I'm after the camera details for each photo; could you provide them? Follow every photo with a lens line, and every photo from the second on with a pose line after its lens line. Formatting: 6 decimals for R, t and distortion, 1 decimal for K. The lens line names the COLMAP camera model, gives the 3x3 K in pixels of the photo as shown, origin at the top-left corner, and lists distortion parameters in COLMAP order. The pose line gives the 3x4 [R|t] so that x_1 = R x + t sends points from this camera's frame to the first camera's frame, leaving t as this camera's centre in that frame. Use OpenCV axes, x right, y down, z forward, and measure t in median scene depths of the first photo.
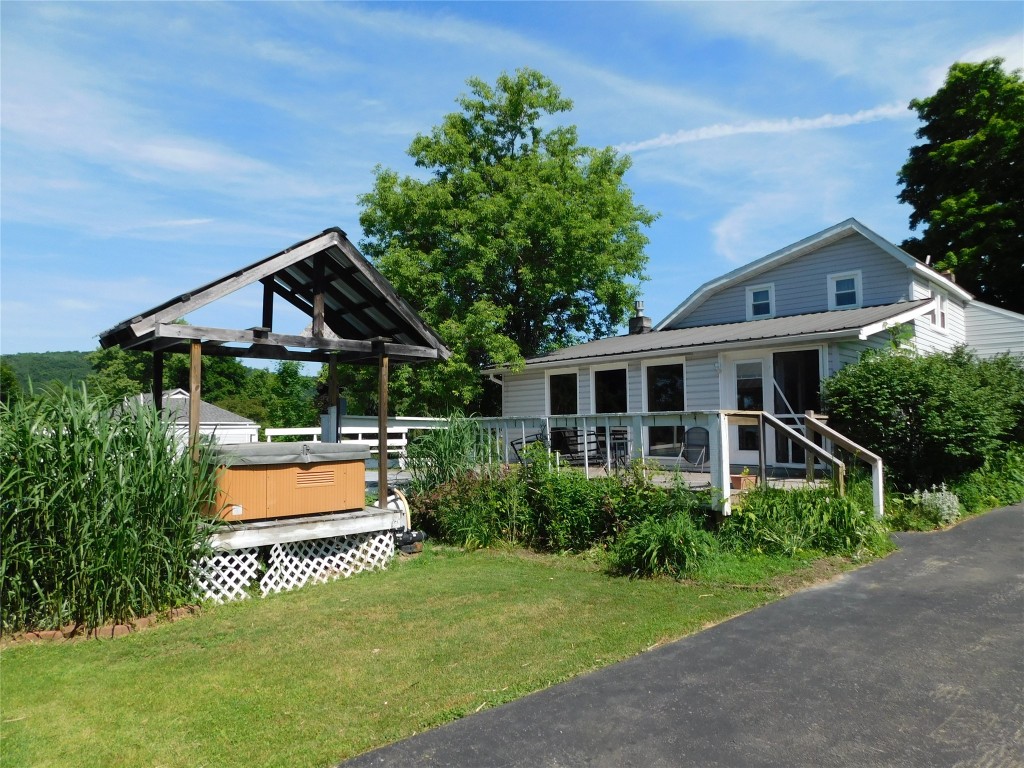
lens RADIAL K [[679.8, 0, 509.6], [0, 679.8, 384.7], [0, 0, 1]] dist [-0.043722, 0.023276]
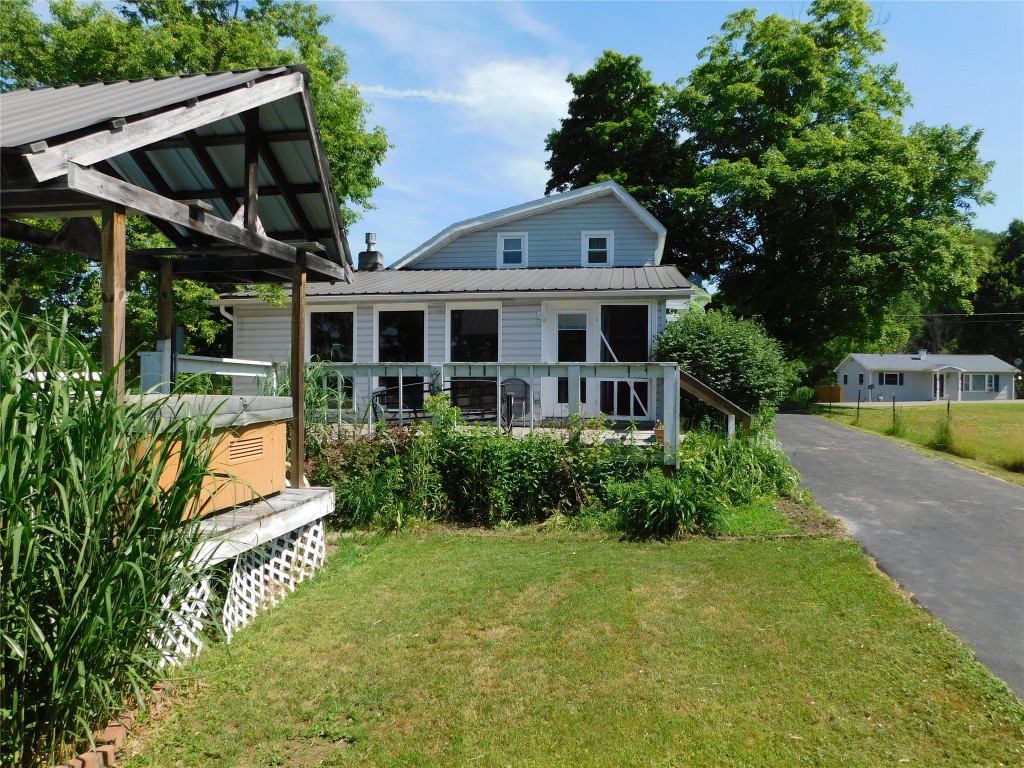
lens RADIAL K [[733.3, 0, 512.9], [0, 733.3, 392.0], [0, 0, 1]] dist [-0.027590, 0.012756]
pose [[0.807651, 0.003666, 0.589649, -0.311314], [-0.049547, 0.996866, 0.061667, 0.017816], [-0.587575, -0.079021, 0.805302, 0.184058]]
